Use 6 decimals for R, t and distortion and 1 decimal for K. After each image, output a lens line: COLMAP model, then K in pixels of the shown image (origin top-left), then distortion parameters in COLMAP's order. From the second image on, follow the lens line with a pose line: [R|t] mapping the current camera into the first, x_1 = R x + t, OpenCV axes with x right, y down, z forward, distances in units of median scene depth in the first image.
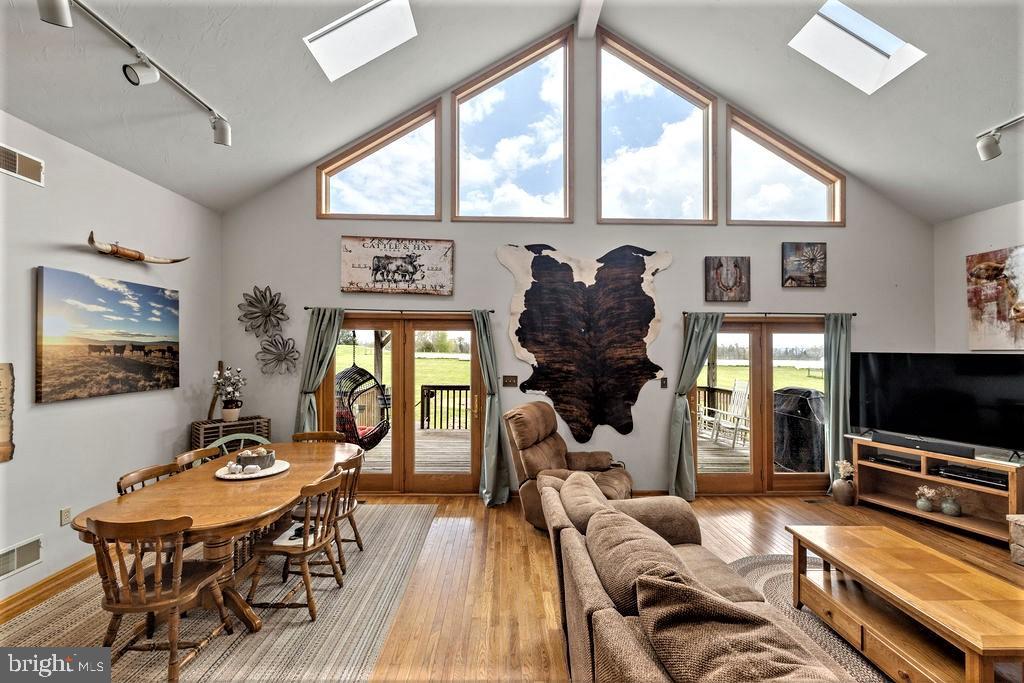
lens RADIAL K [[432.4, 0, 512.0], [0, 432.4, 343.4], [0, 0, 1]] dist [-0.005110, -0.000714]
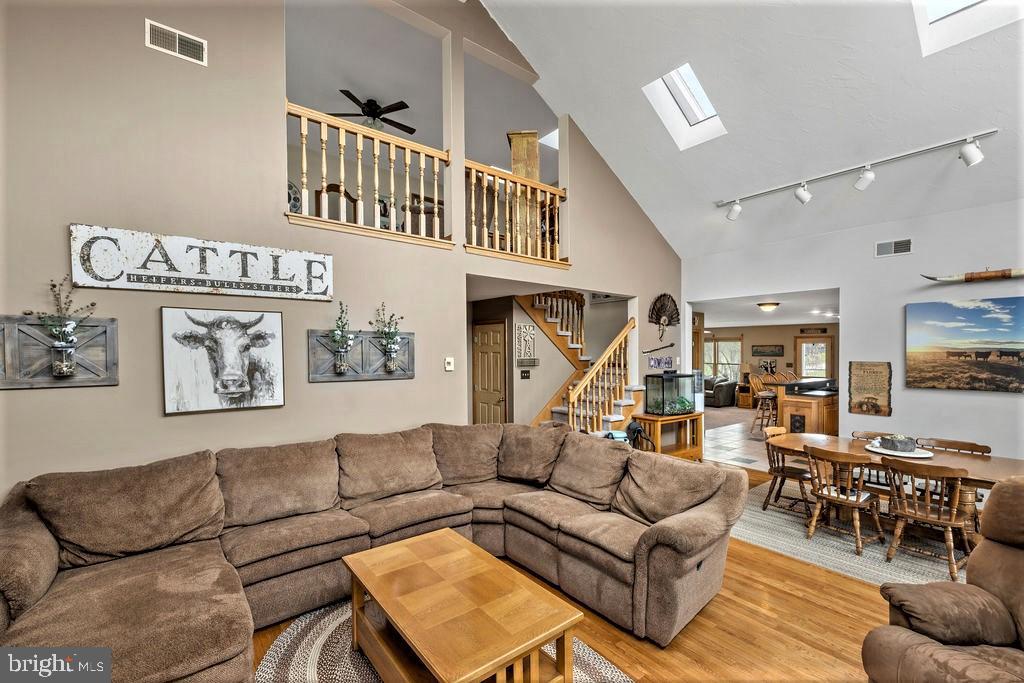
lens RADIAL K [[432.4, 0, 517.2], [0, 432.4, 355.0], [0, 0, 1]] dist [-0.005110, -0.000714]
pose [[-0.799713, -0.007855, -0.600331, 0.736878], [-0.003791, 0.999961, -0.008035, 0.024005], [0.600370, -0.004150, -0.799712, 0.970806]]
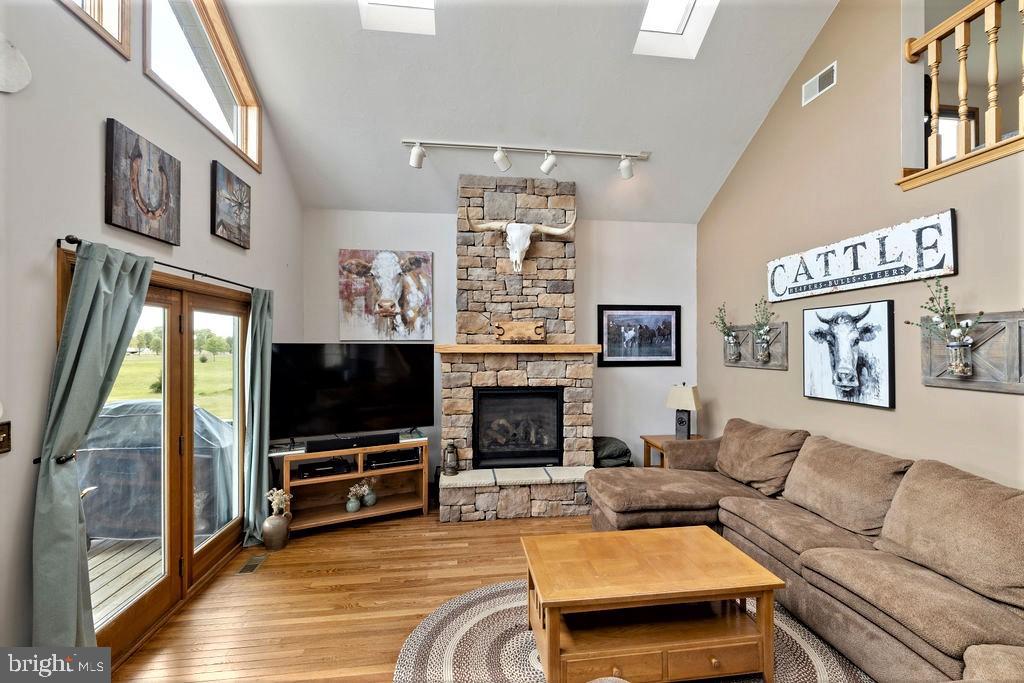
lens RADIAL K [[432.4, 0, 512.2], [0, 432.4, 341.7], [0, 0, 1]] dist [-0.005110, -0.000714]
pose [[-0.108918, -0.000146, 0.994051, -0.014269], [-0.012704, 0.999919, -0.001245, 0.015296], [-0.993970, -0.012764, -0.108911, 0.745998]]
